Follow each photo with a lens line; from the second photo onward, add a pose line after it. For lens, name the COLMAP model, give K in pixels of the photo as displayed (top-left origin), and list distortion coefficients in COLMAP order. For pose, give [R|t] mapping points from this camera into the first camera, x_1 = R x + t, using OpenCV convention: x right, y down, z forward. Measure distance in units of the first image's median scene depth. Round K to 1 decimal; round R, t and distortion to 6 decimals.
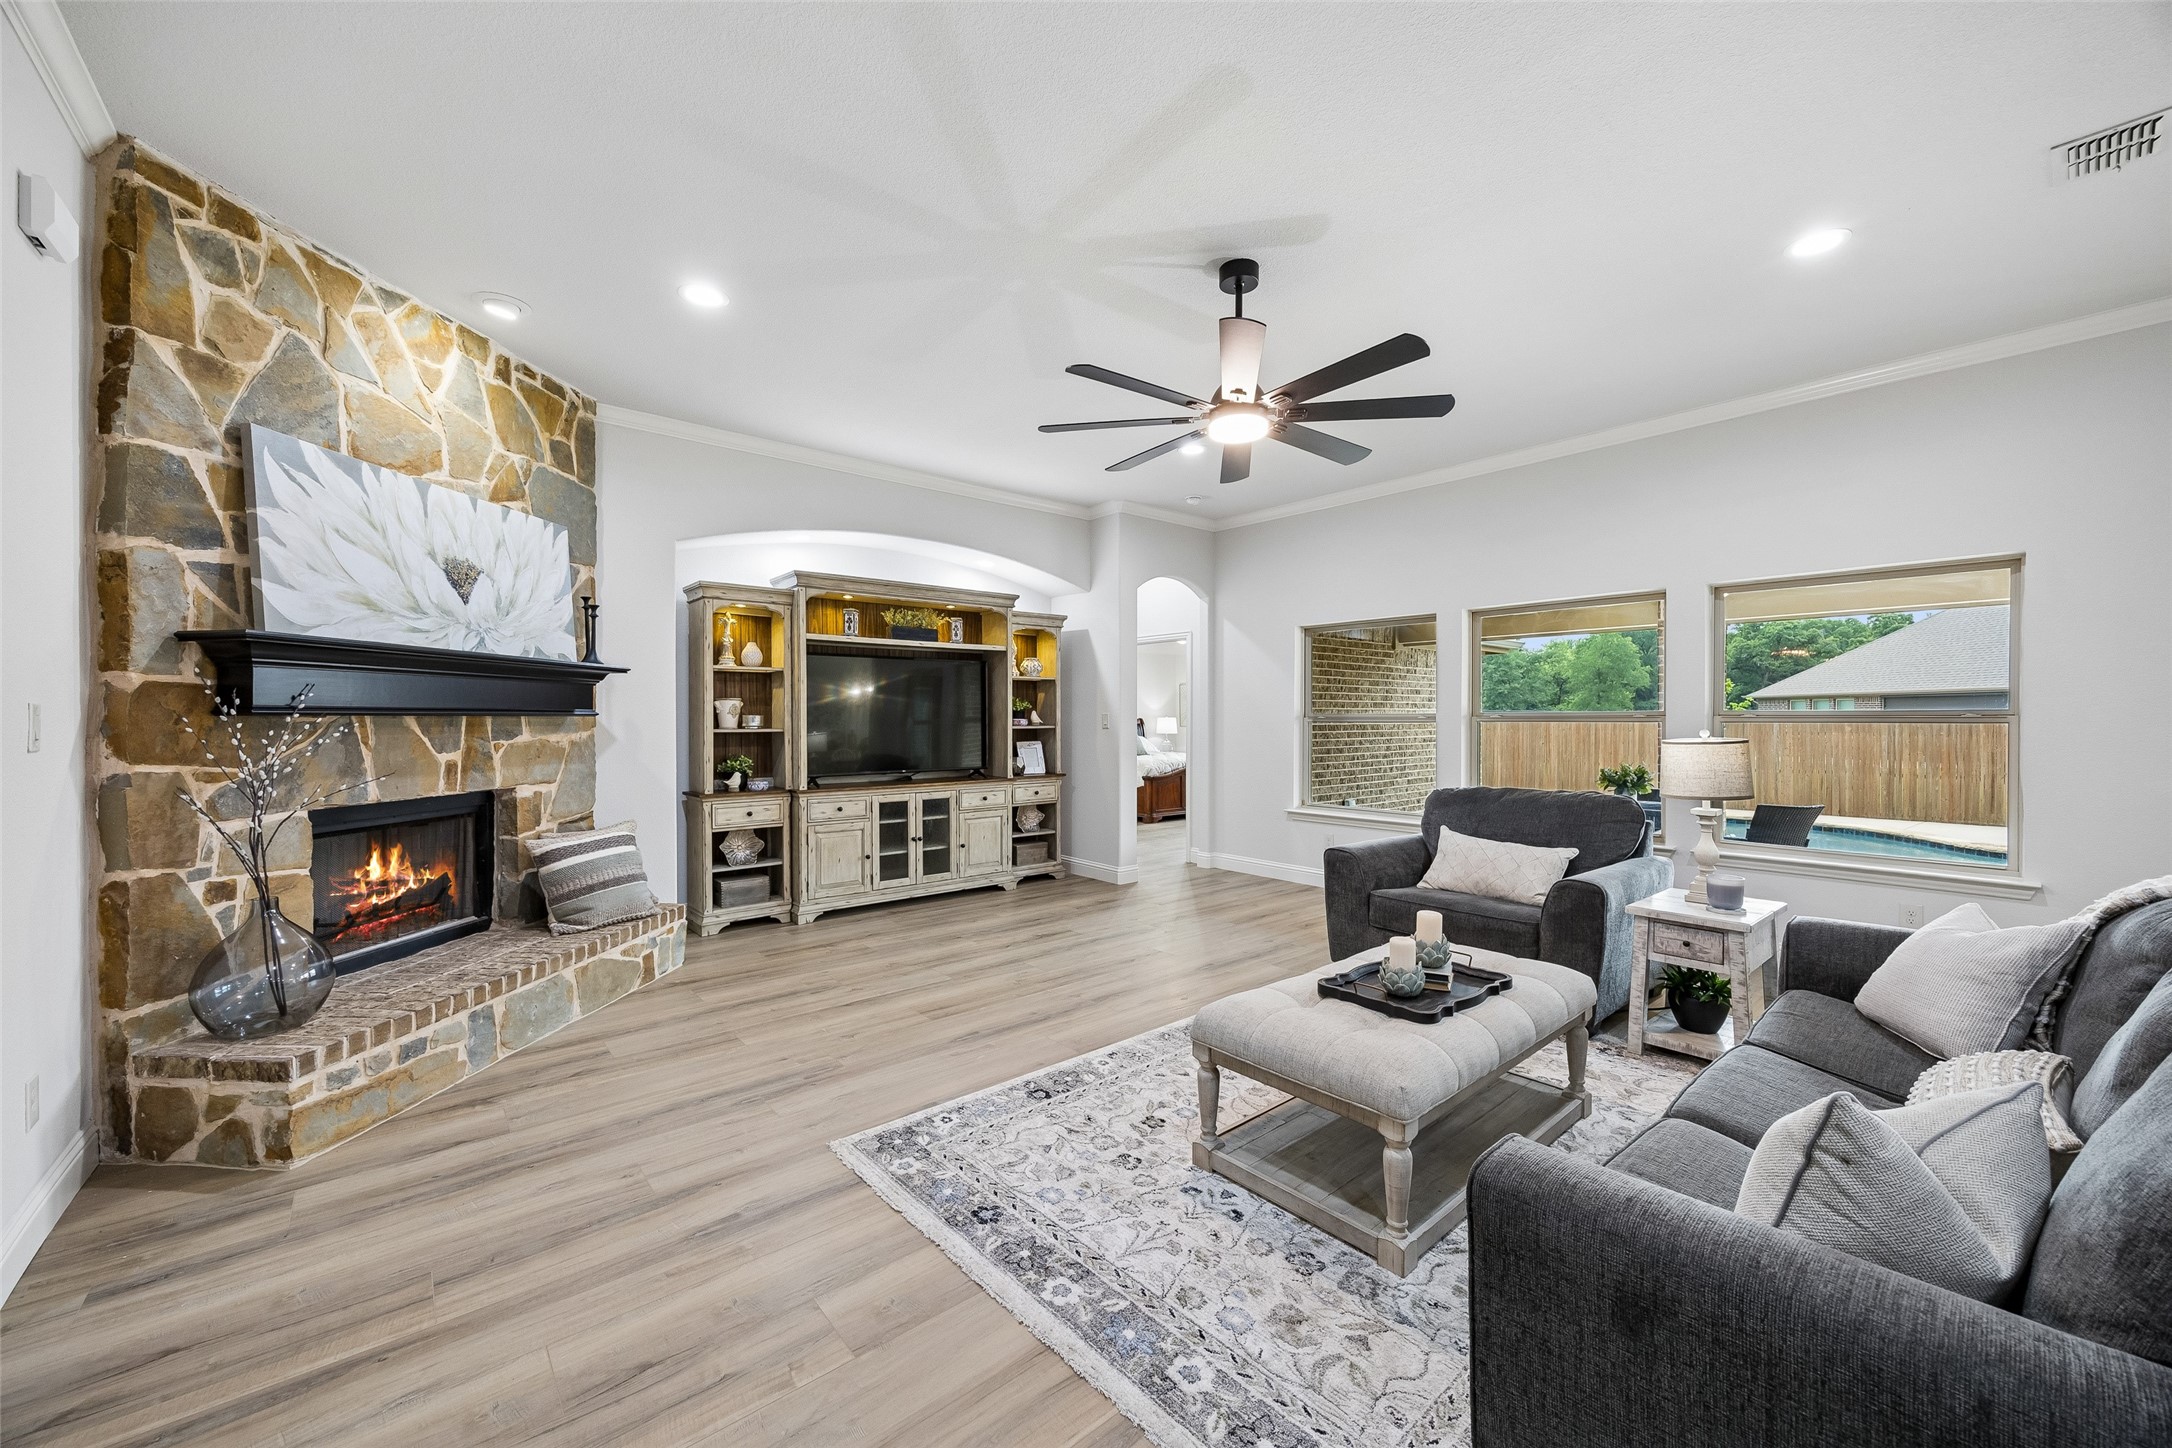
lens RADIAL K [[825.1, 0, 1092.3], [0, 825.1, 720.6], [0, 0, 1]] dist [0.000705, -0.002462]
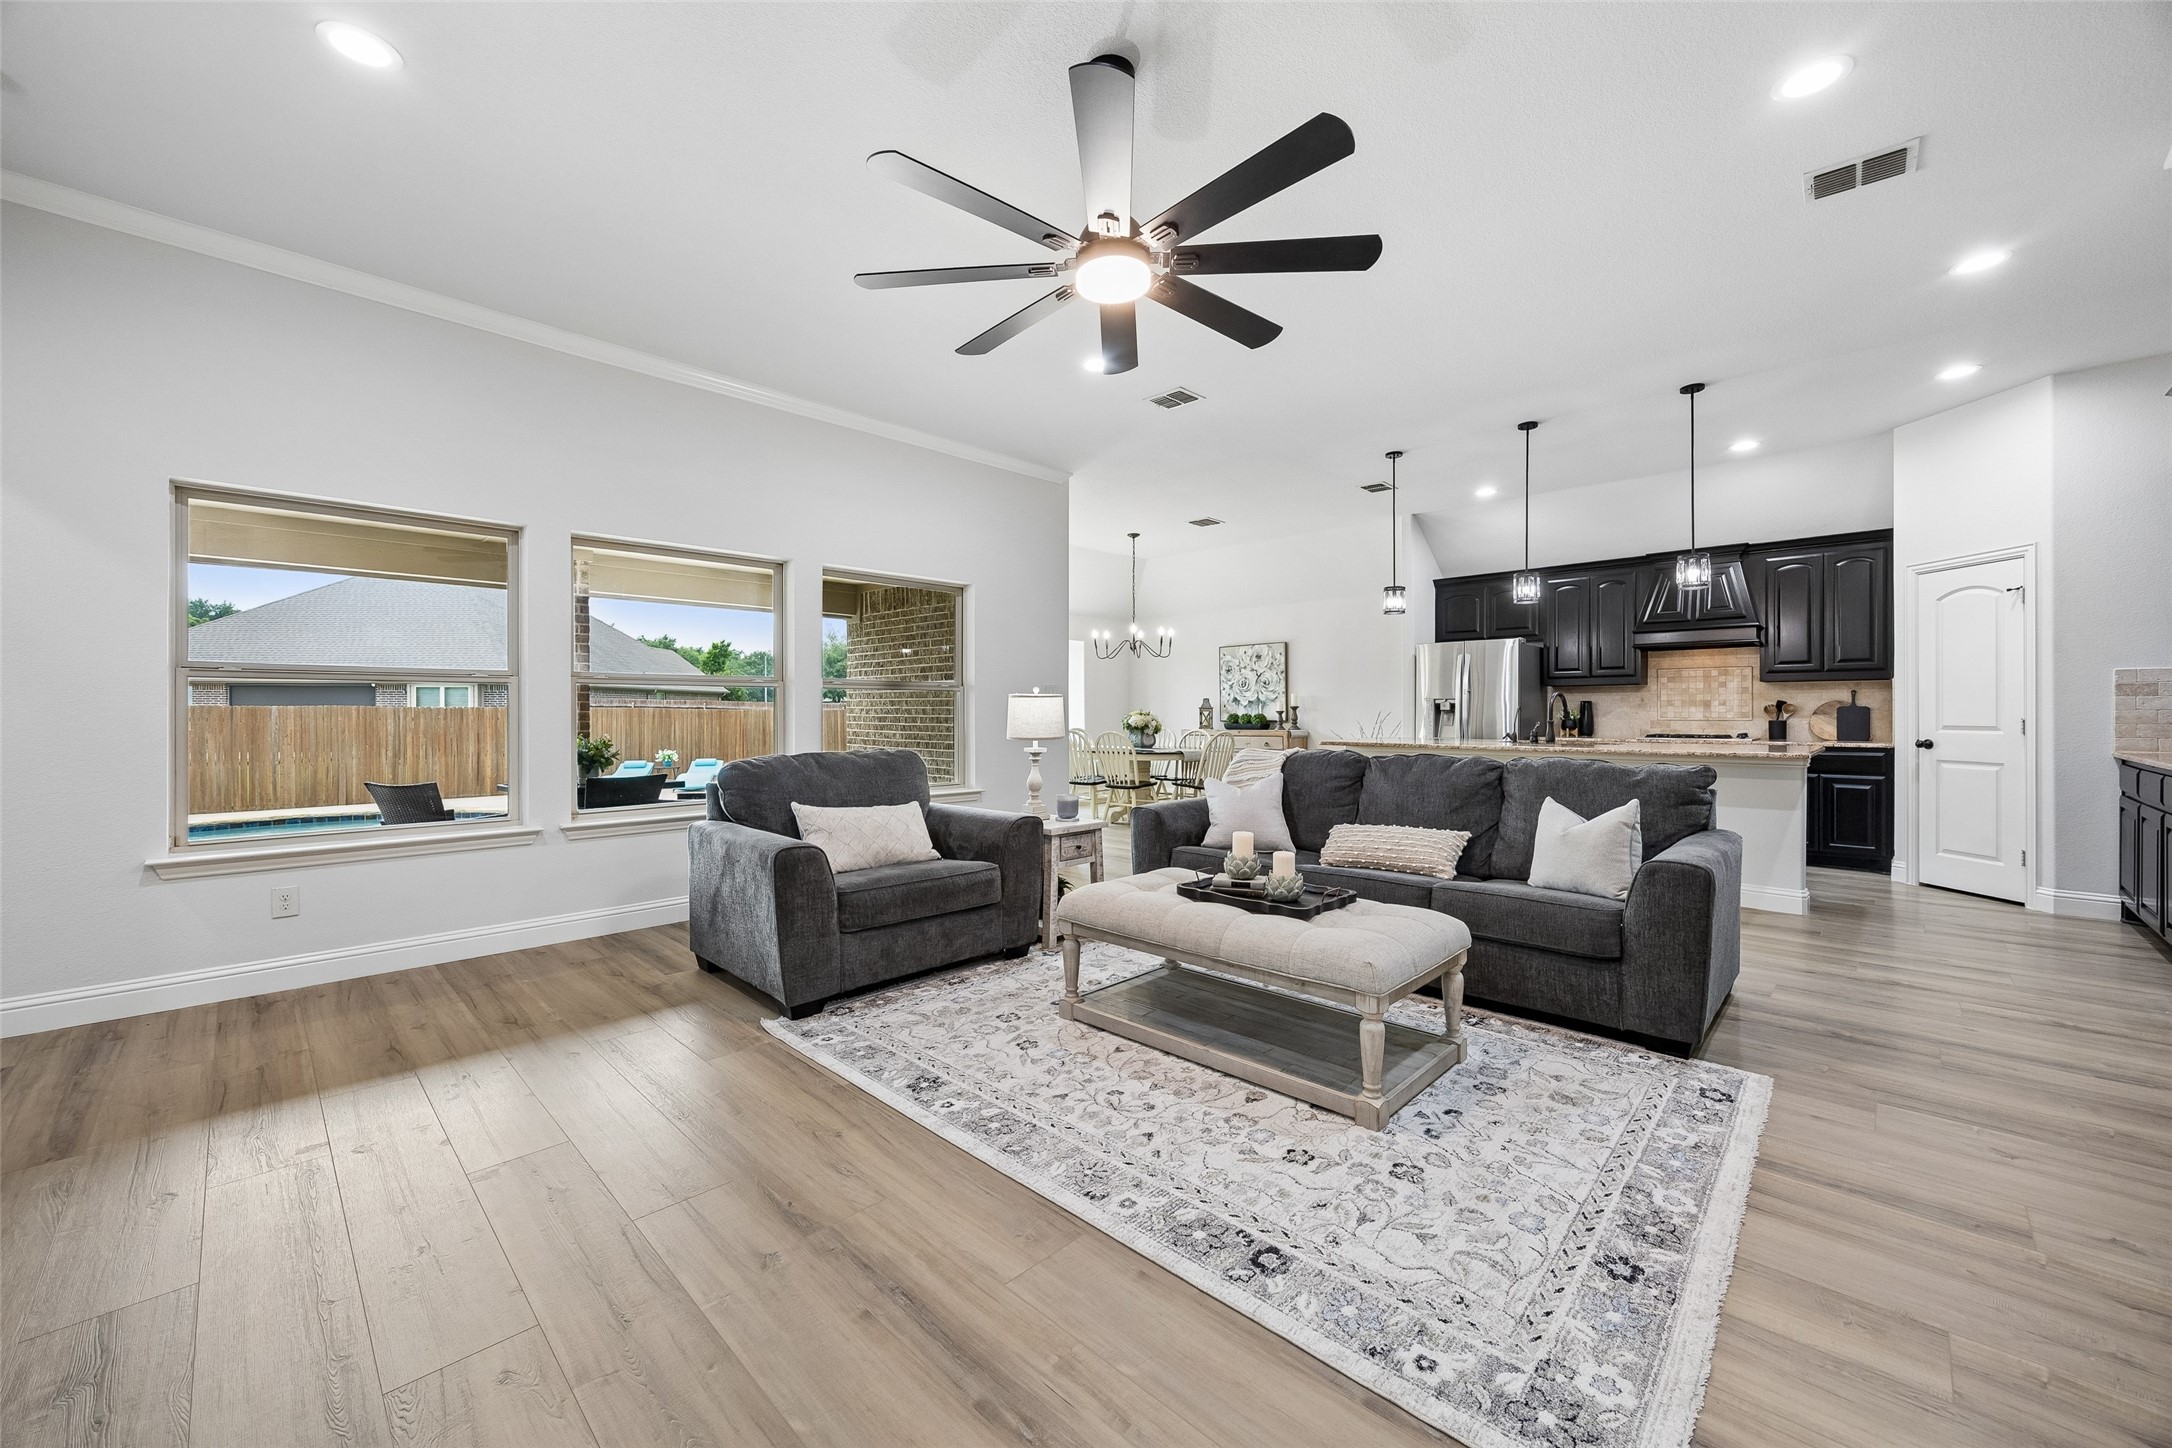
lens RADIAL K [[825.1, 0, 1084.3], [0, 825.1, 714.0], [0, 0, 1]] dist [0.000705, -0.002462]
pose [[-0.084562, -0.002587, 0.996415, -0.497960], [0.004357, 0.999986, 0.002966, 0.044092], [-0.996409, 0.004592, -0.084549, 0.913458]]
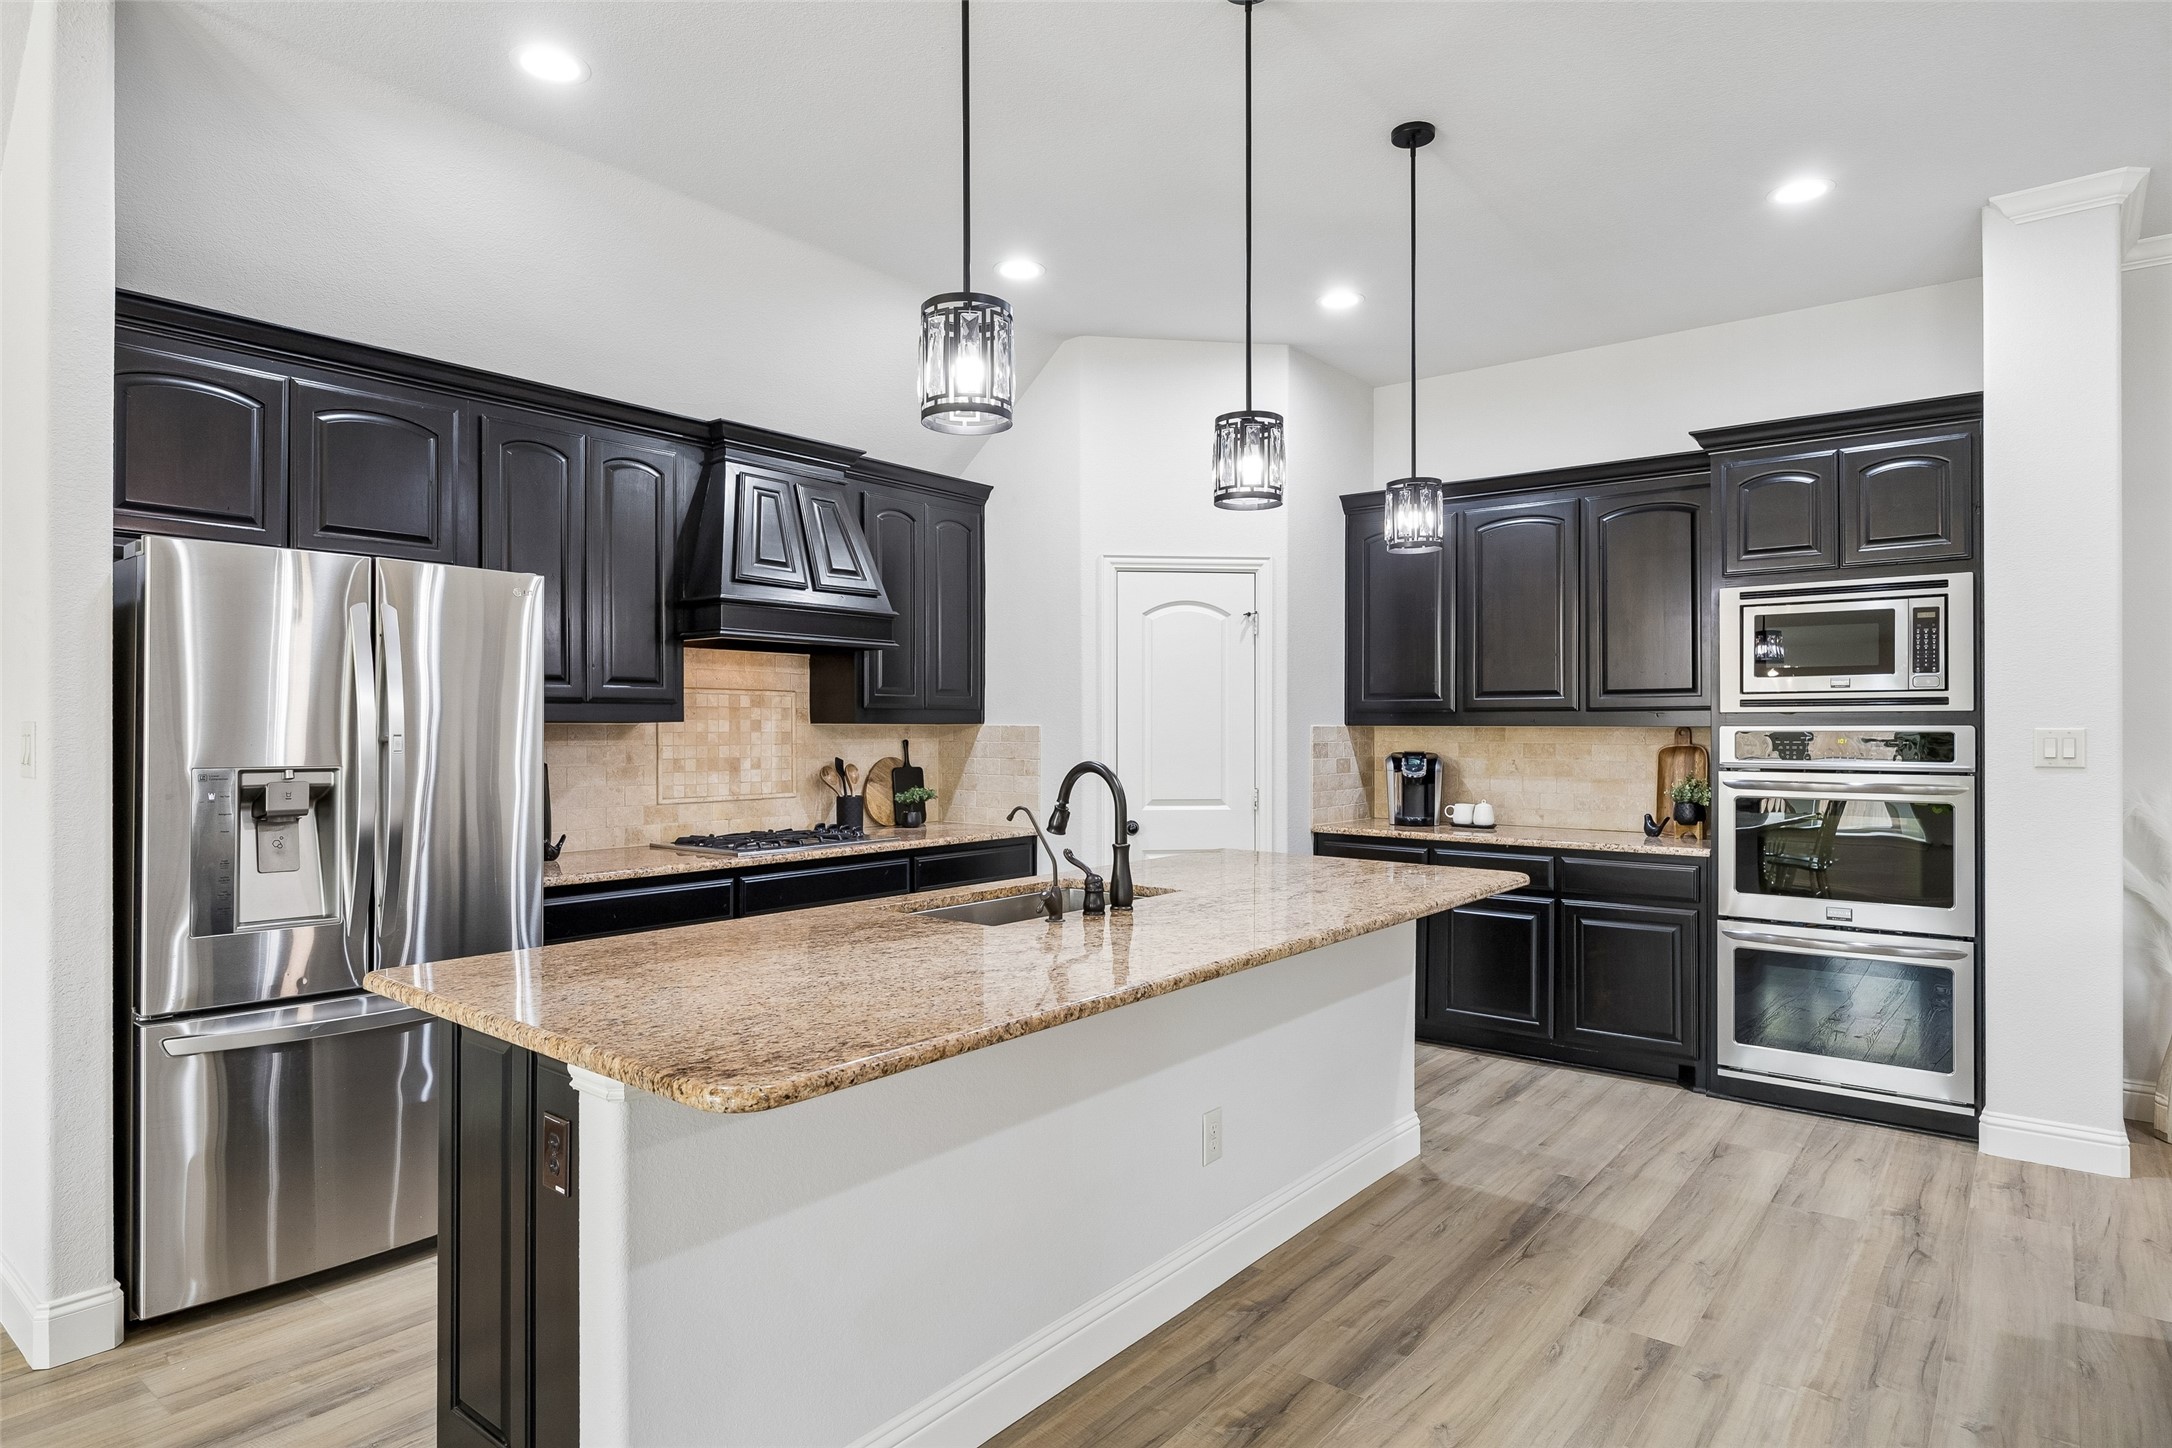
lens RADIAL K [[1216.7, 0, 1066.5], [0, 1216.7, 719.2], [0, 0, 1]] dist [-0.022586, 0.003363]
pose [[-0.983240, -0.002231, -0.182303, 1.125467], [-0.001890, 0.999996, -0.002042, -0.014962], [0.182307, -0.001663, -0.983240, 0.706366]]
